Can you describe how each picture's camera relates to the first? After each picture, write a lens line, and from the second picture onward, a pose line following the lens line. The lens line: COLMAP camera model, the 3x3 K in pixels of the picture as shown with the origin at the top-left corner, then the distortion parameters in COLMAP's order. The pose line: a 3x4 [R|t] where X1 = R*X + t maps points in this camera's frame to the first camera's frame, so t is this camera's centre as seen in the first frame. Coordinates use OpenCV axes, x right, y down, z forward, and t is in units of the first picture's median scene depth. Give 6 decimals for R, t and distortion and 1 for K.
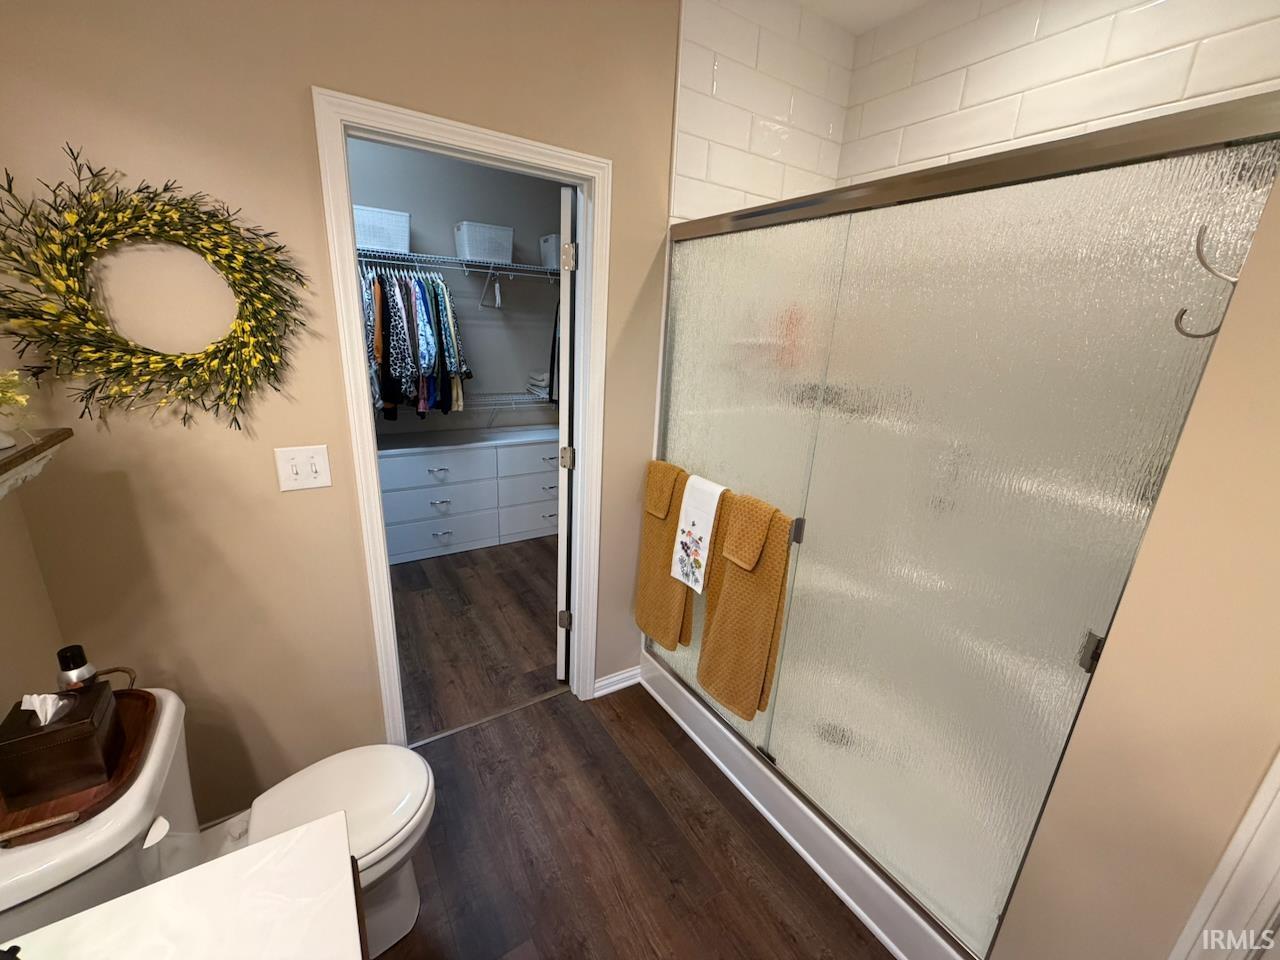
lens RADIAL K [[508.4, 0, 635.9], [0, 508.4, 479.7], [0, 0, 1]] dist [0.000237, -0.000412]
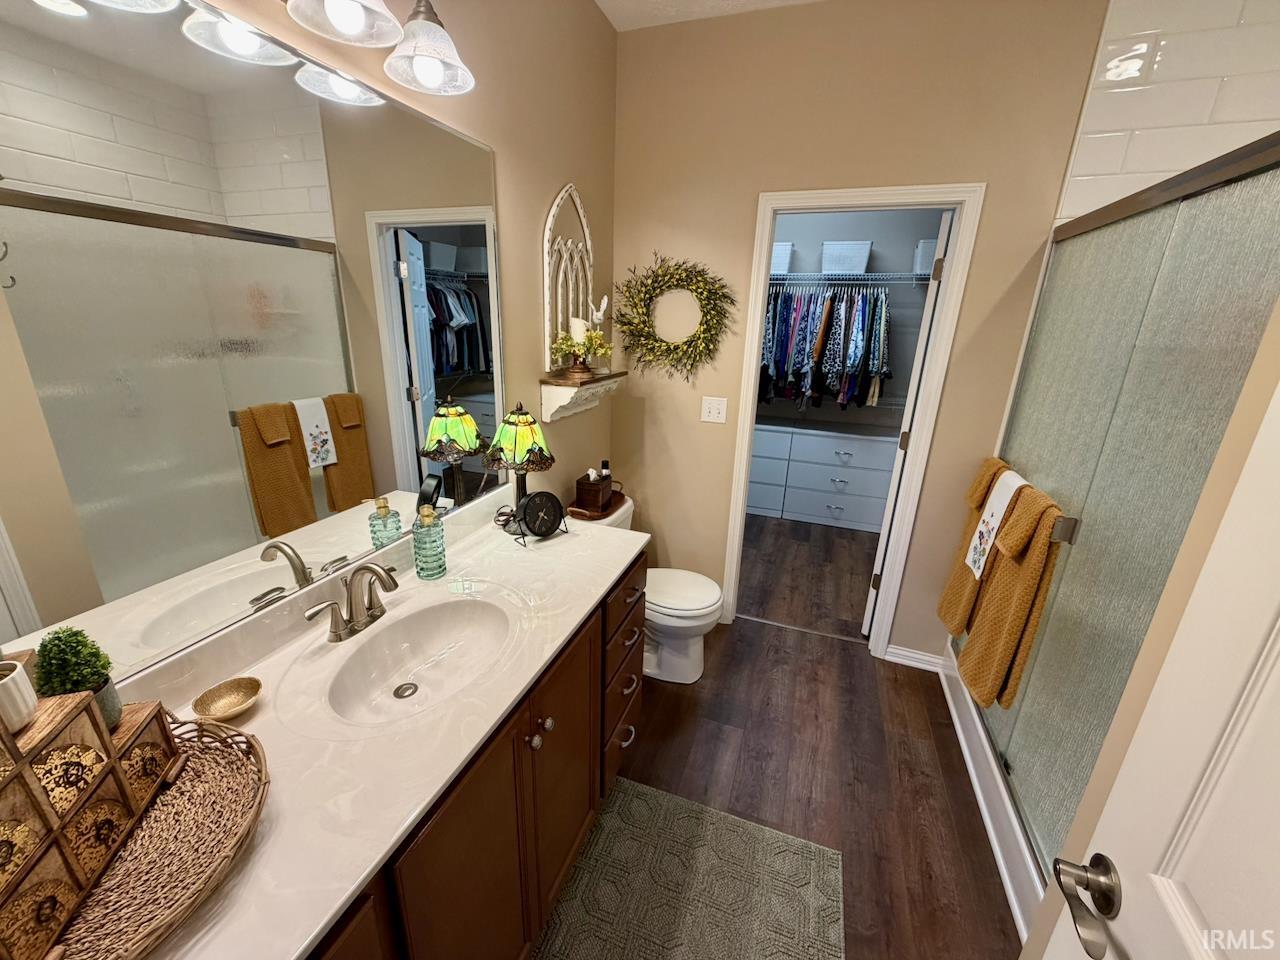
lens RADIAL K [[508.4, 0, 635.9], [0, 508.4, 479.7], [0, 0, 1]] dist [0.000237, -0.000412]
pose [[0.604291, 0.210967, -0.768327, 0.468830], [-0.231300, 0.969231, 0.084213, 0.101054], [0.762452, 0.126825, 0.634494, -0.228007]]
